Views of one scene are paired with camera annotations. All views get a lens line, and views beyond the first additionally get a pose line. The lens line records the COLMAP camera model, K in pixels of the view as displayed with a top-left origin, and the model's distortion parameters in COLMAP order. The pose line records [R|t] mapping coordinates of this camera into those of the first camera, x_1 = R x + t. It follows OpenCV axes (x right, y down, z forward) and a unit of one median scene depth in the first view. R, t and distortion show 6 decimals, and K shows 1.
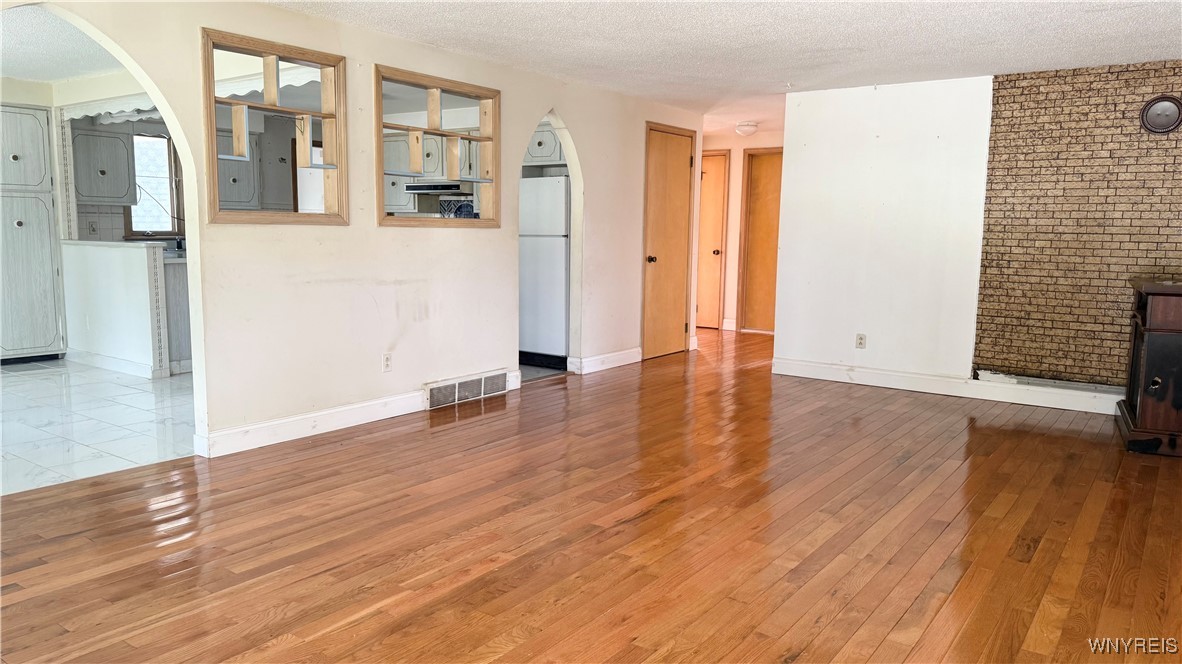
lens RADIAL K [[845.2, 0, 592.0], [0, 845.2, 336.7], [0, 0, 1]] dist [0.065725, -0.073489]
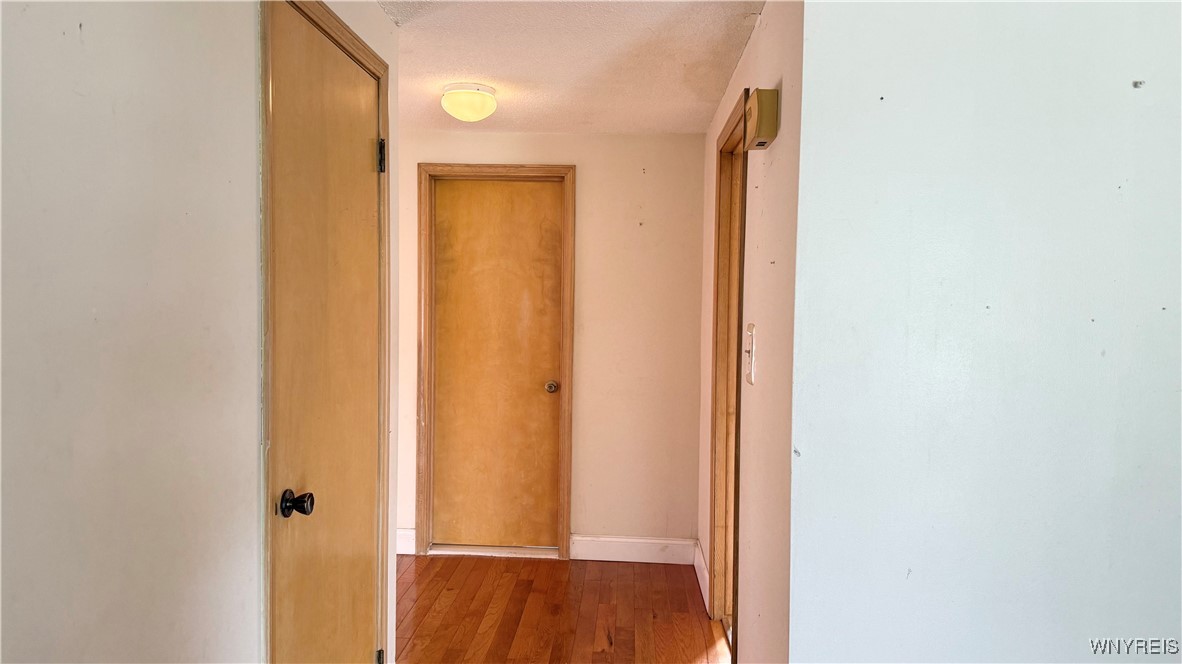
lens RADIAL K [[829.6, 0, 589.2], [0, 829.6, 334.4], [0, 0, 1]] dist [0.137583, -0.236473]
pose [[0.841670, -0.026441, 0.539344, 0.009264], [0.069557, 0.995788, -0.059729, -0.112900], [-0.535493, 0.087788, 0.839965, 0.690119]]
